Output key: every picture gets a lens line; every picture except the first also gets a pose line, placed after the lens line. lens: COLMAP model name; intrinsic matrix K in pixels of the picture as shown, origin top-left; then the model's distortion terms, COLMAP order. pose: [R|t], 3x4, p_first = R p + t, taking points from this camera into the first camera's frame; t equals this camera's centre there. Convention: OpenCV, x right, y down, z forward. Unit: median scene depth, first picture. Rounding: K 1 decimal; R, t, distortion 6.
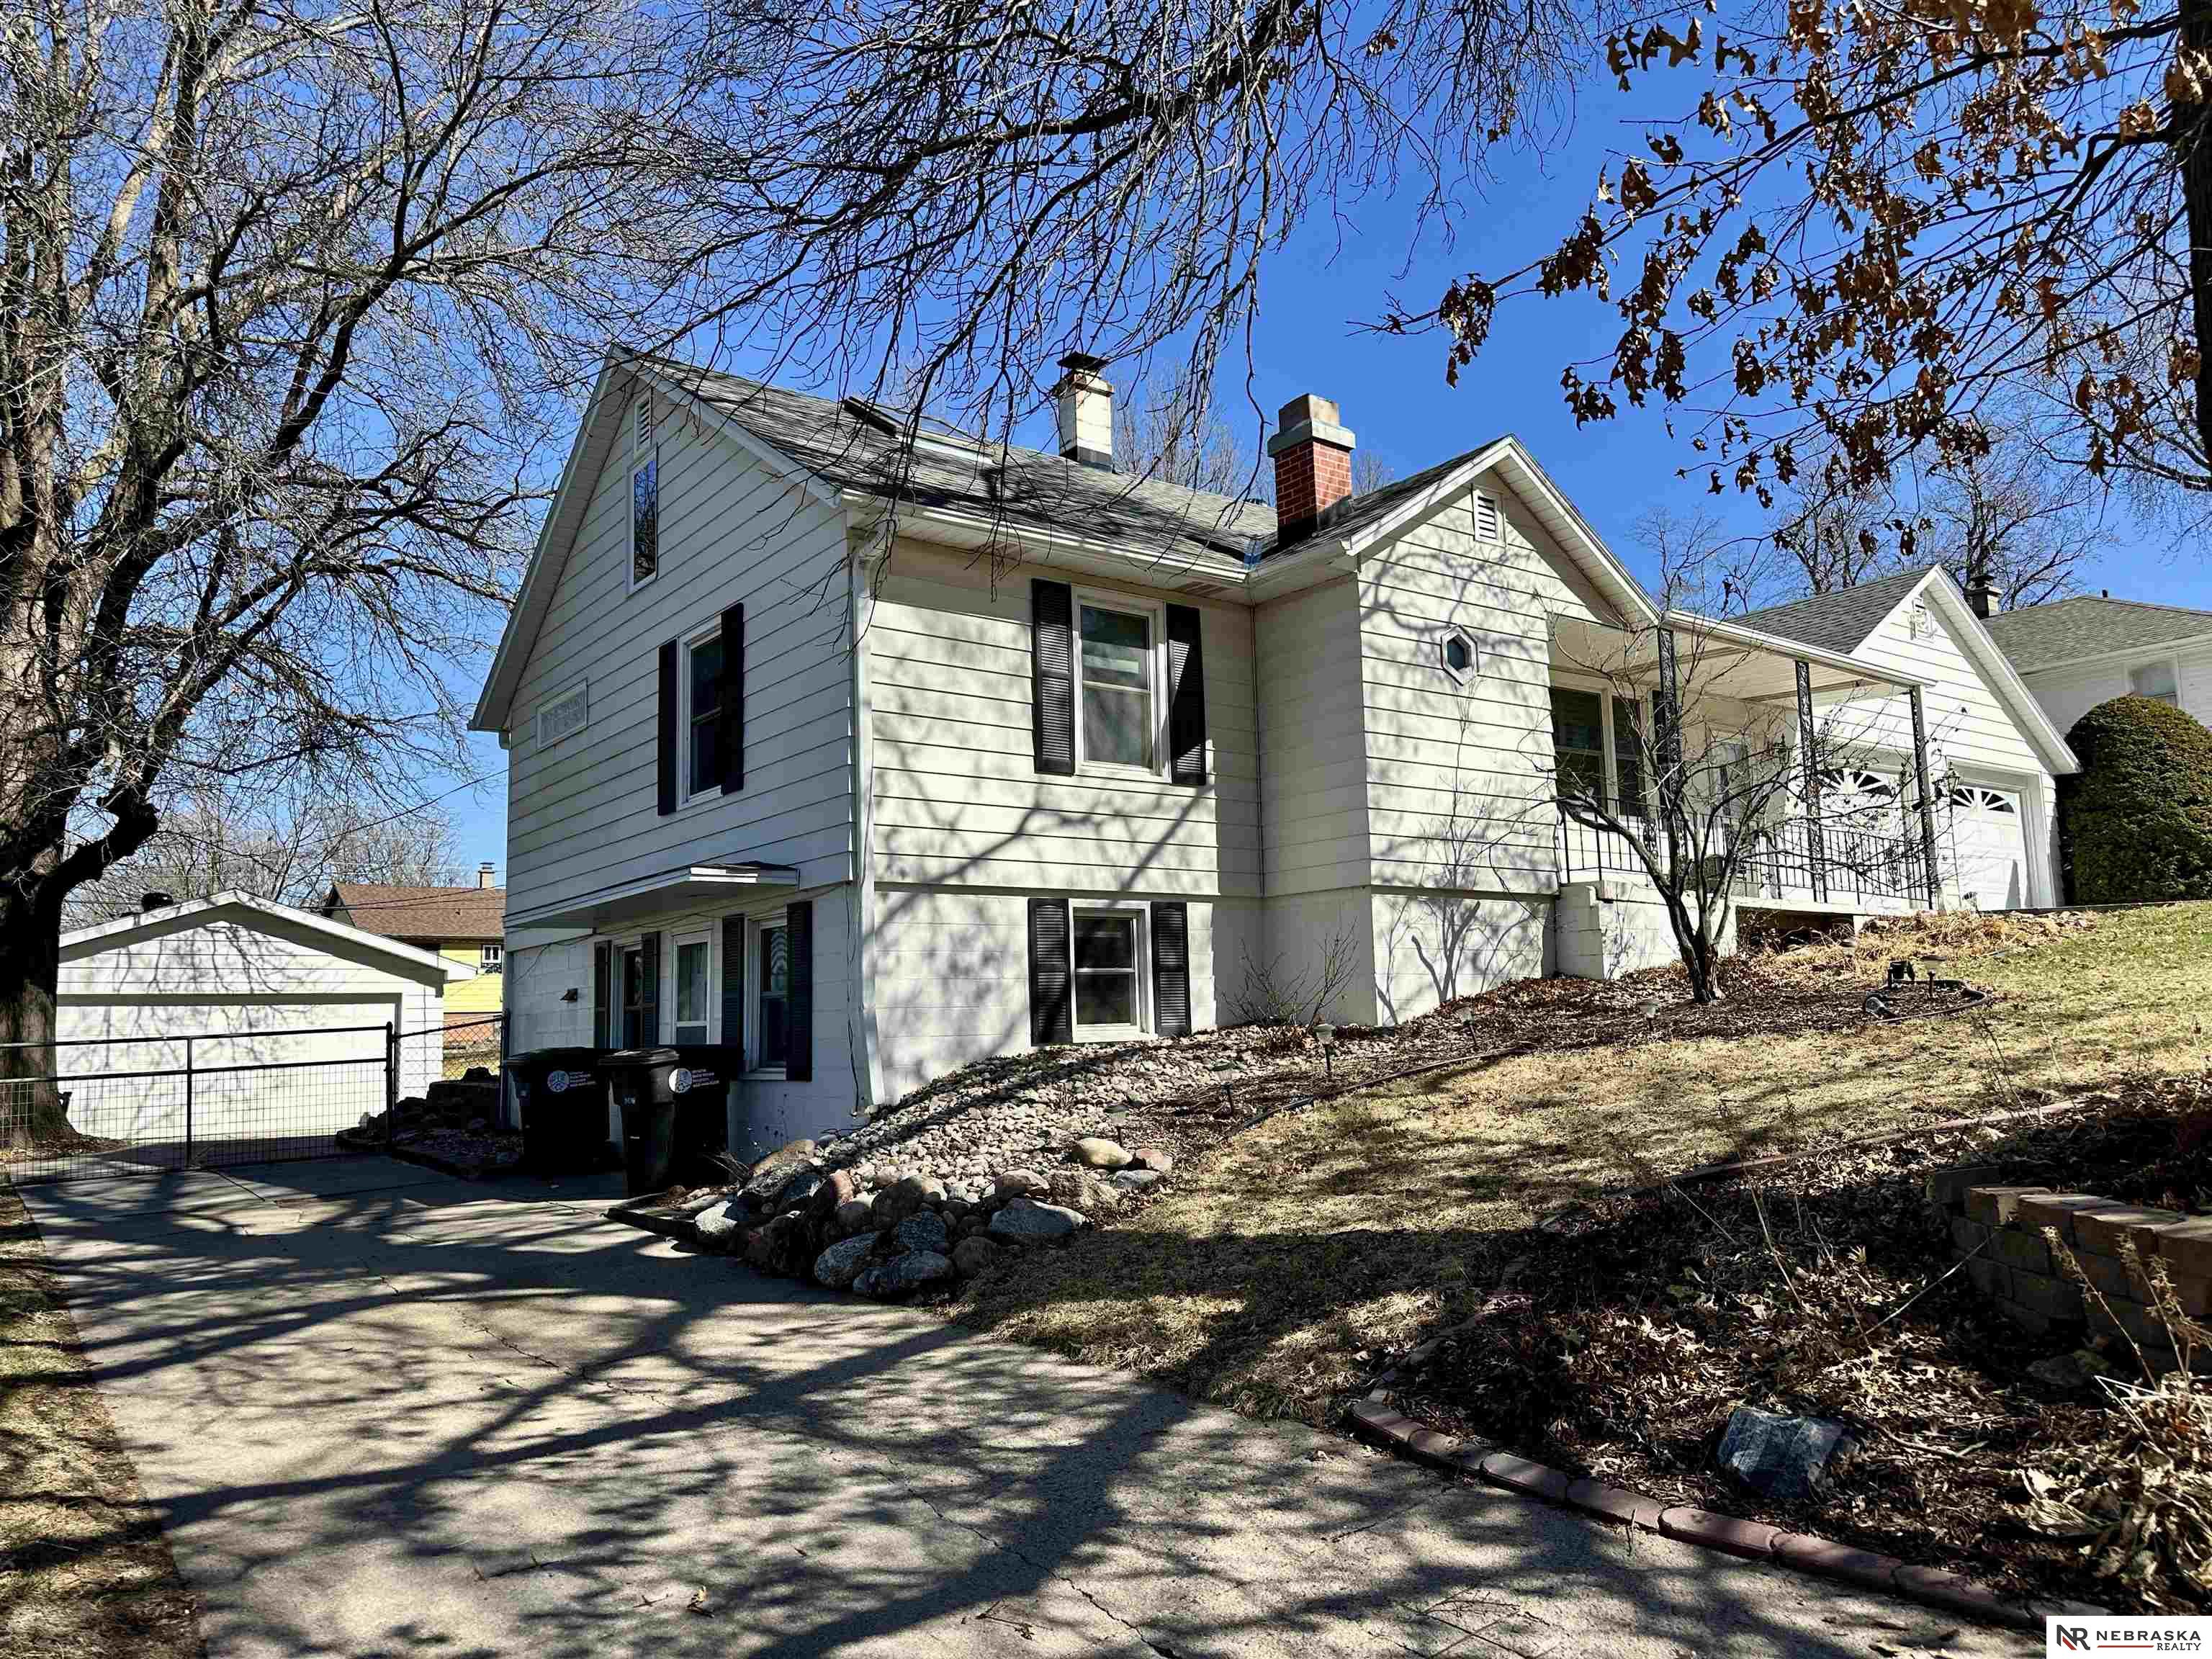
lens RADIAL K [[1547.8, 0, 1106.0], [0, 1547.8, 829.5], [0, 0, 1]] dist [0.128973, -0.222901]
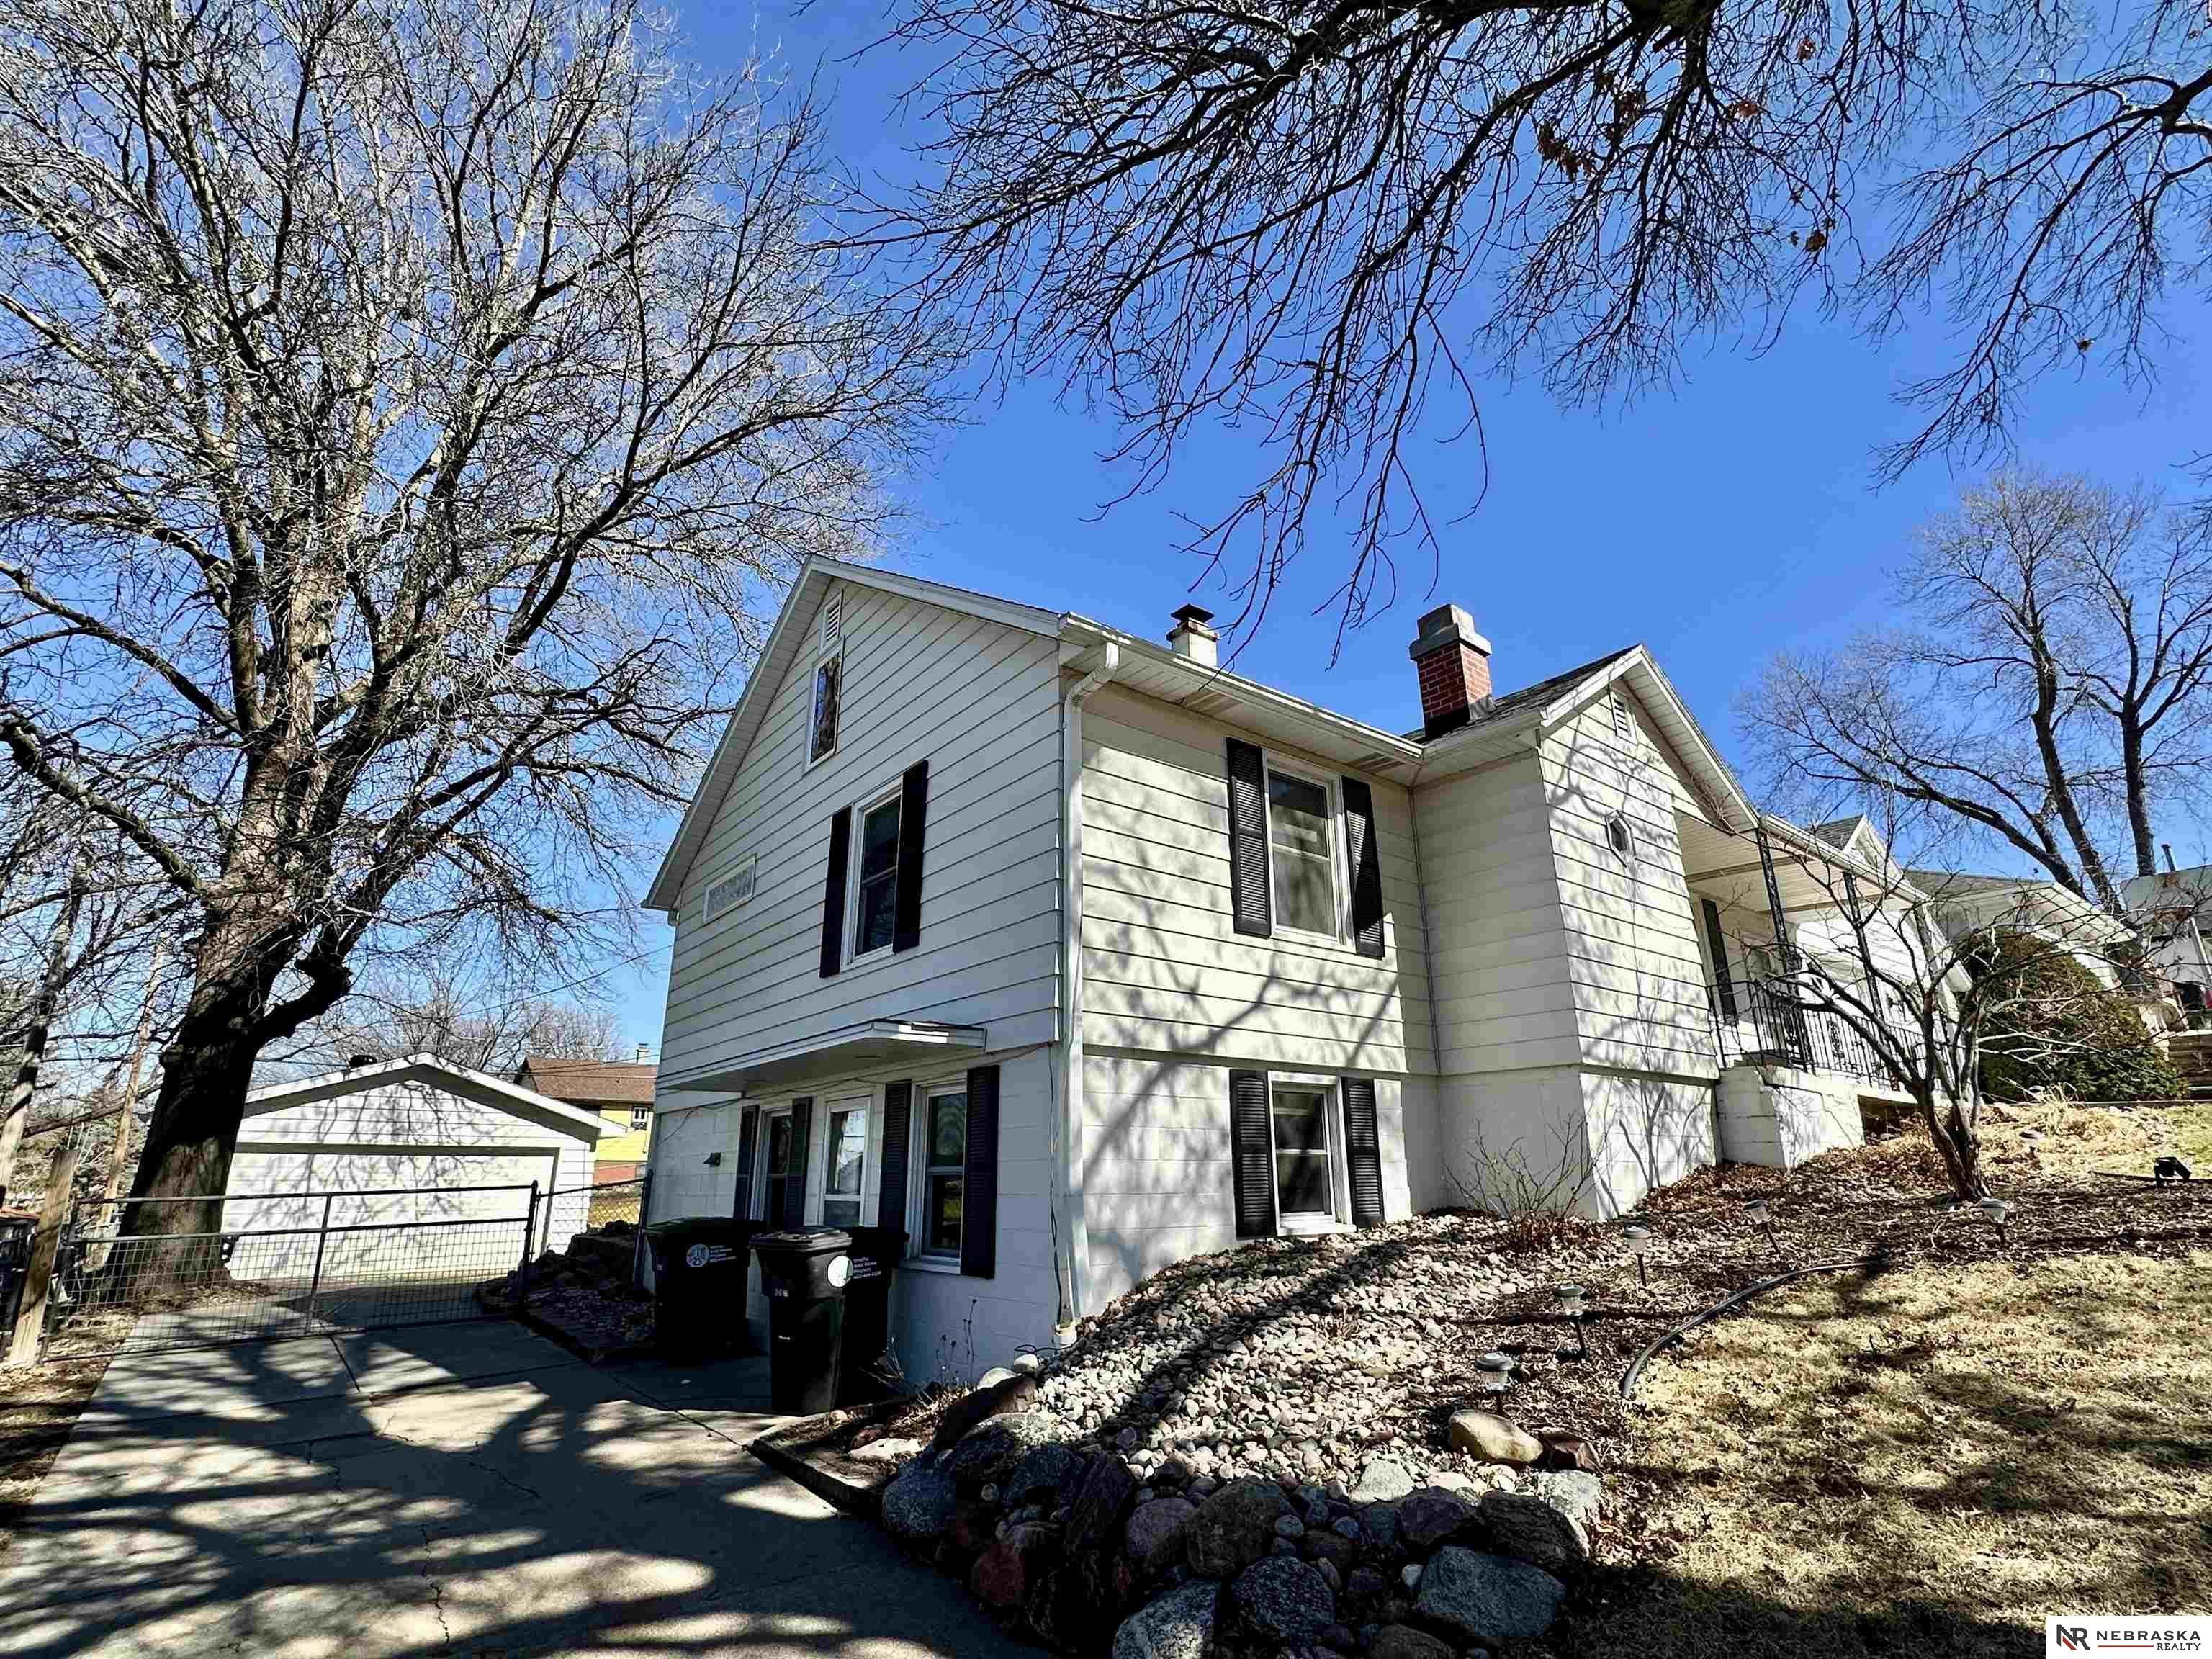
lens RADIAL K [[1062.3, 0, 1106.0], [0, 1062.3, 829.5], [0, 0, 1]] dist [-0.001110, 0.000075]
pose [[0.999306, 0.029918, 0.022173, -0.125965], [-0.025105, 0.981021, -0.192270, 0.025067], [-0.027504, 0.191580, 0.981092, 0.320645]]
